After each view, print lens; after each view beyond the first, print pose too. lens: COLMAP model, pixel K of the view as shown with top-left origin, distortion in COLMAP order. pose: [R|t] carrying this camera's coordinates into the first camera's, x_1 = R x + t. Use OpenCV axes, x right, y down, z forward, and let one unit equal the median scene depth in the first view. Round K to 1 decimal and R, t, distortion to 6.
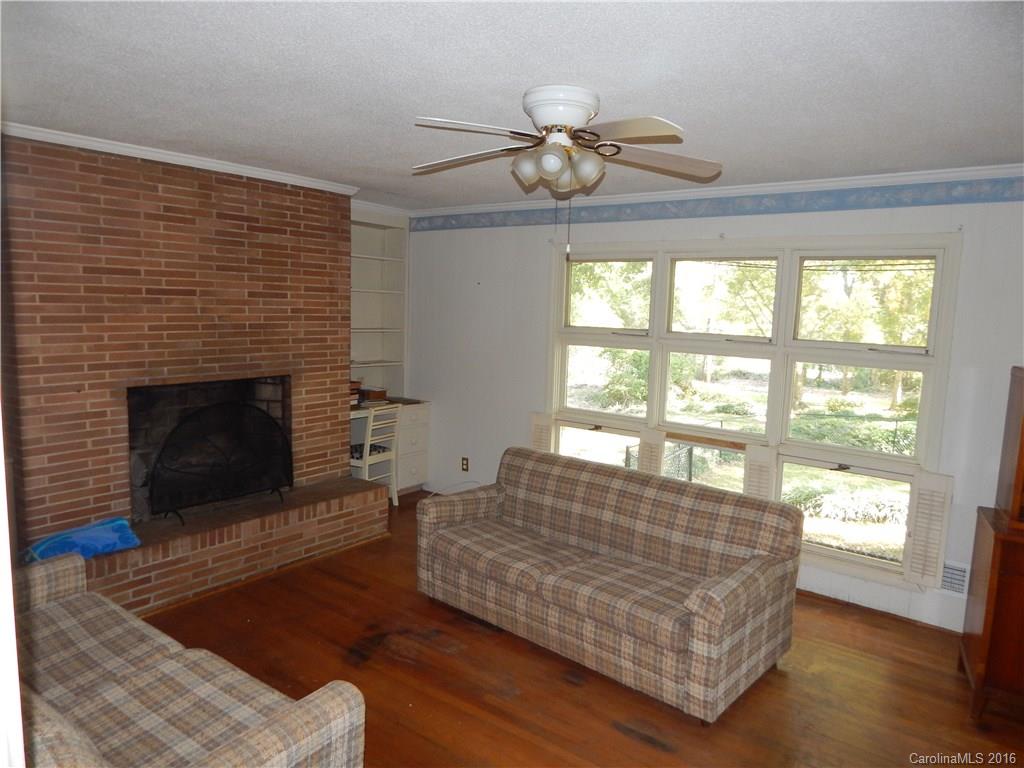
lens RADIAL K [[675.7, 0, 524.1], [0, 675.7, 386.6], [0, 0, 1]] dist [-0.008187, -0.000934]
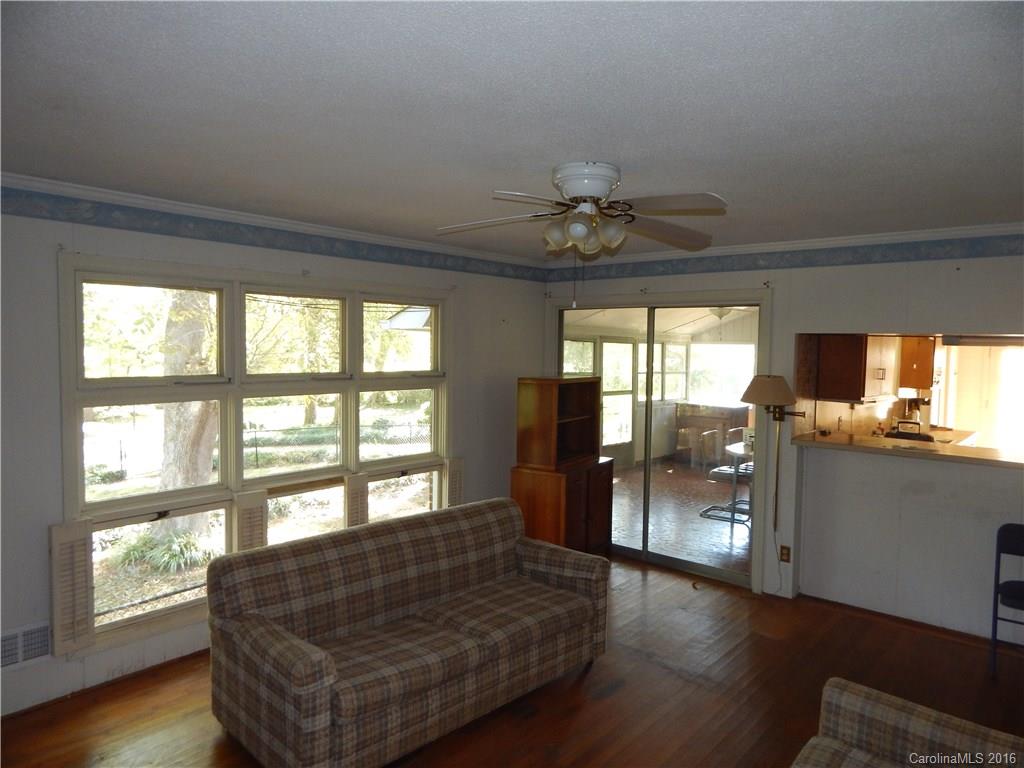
lens RADIAL K [[675.7, 0, 524.1], [0, 675.7, 386.6], [0, 0, 1]] dist [-0.008187, -0.000934]
pose [[0.069332, -0.091902, 0.993351, -0.730048], [0.108815, 0.990503, 0.084044, -0.119832], [-0.991641, 0.102264, 0.078674, 0.695949]]
